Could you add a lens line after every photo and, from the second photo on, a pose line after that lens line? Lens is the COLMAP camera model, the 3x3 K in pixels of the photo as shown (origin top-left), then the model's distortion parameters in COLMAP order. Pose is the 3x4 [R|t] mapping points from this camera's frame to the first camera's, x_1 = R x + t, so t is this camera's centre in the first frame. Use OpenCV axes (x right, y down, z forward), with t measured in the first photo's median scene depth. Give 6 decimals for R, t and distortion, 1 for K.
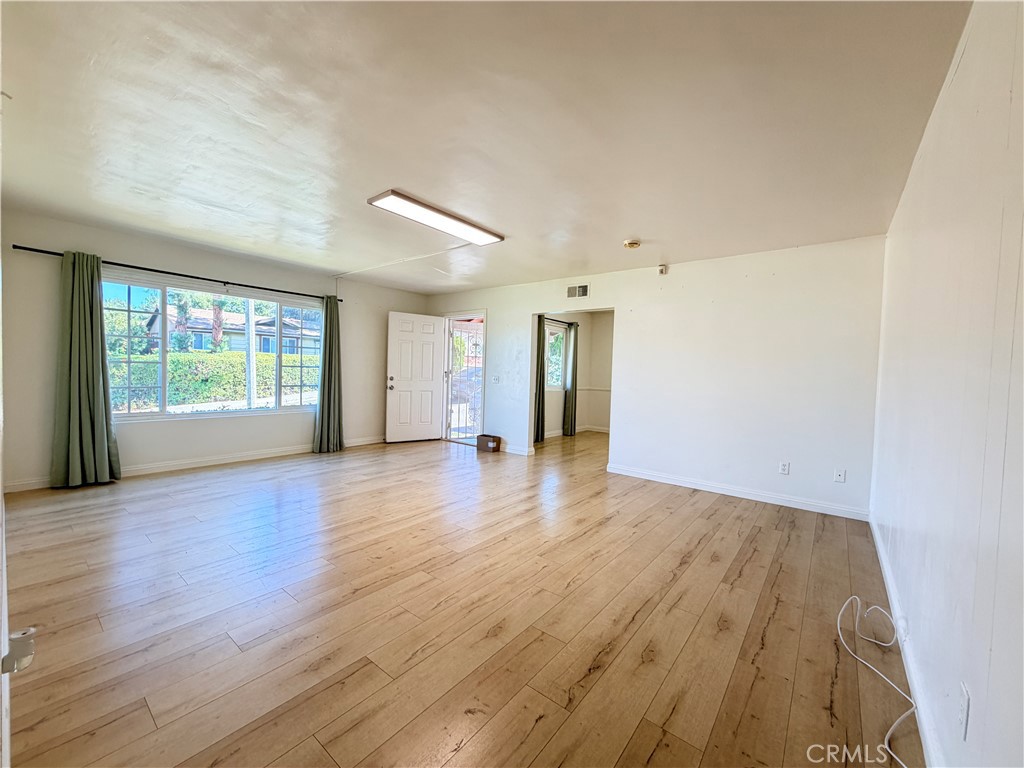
lens RADIAL K [[408.0, 0, 510.4], [0, 408.0, 385.1], [0, 0, 1]] dist [-0.000872, -0.000141]
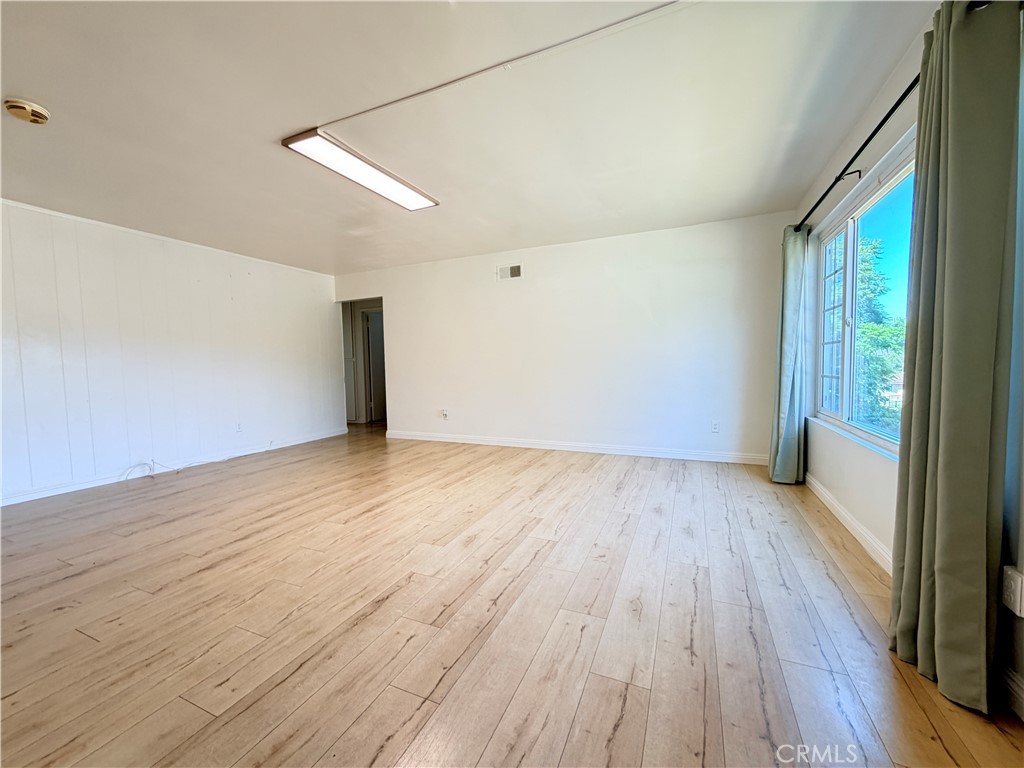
lens RADIAL K [[408.0, 0, 510.4], [0, 408.0, 385.1], [0, 0, 1]] dist [-0.000872, -0.000141]
pose [[-0.967507, 0.000199, -0.252845, -0.232270], [-0.020823, 0.996540, 0.080463, -0.035115], [0.251987, 0.083113, -0.964155, 1.998361]]
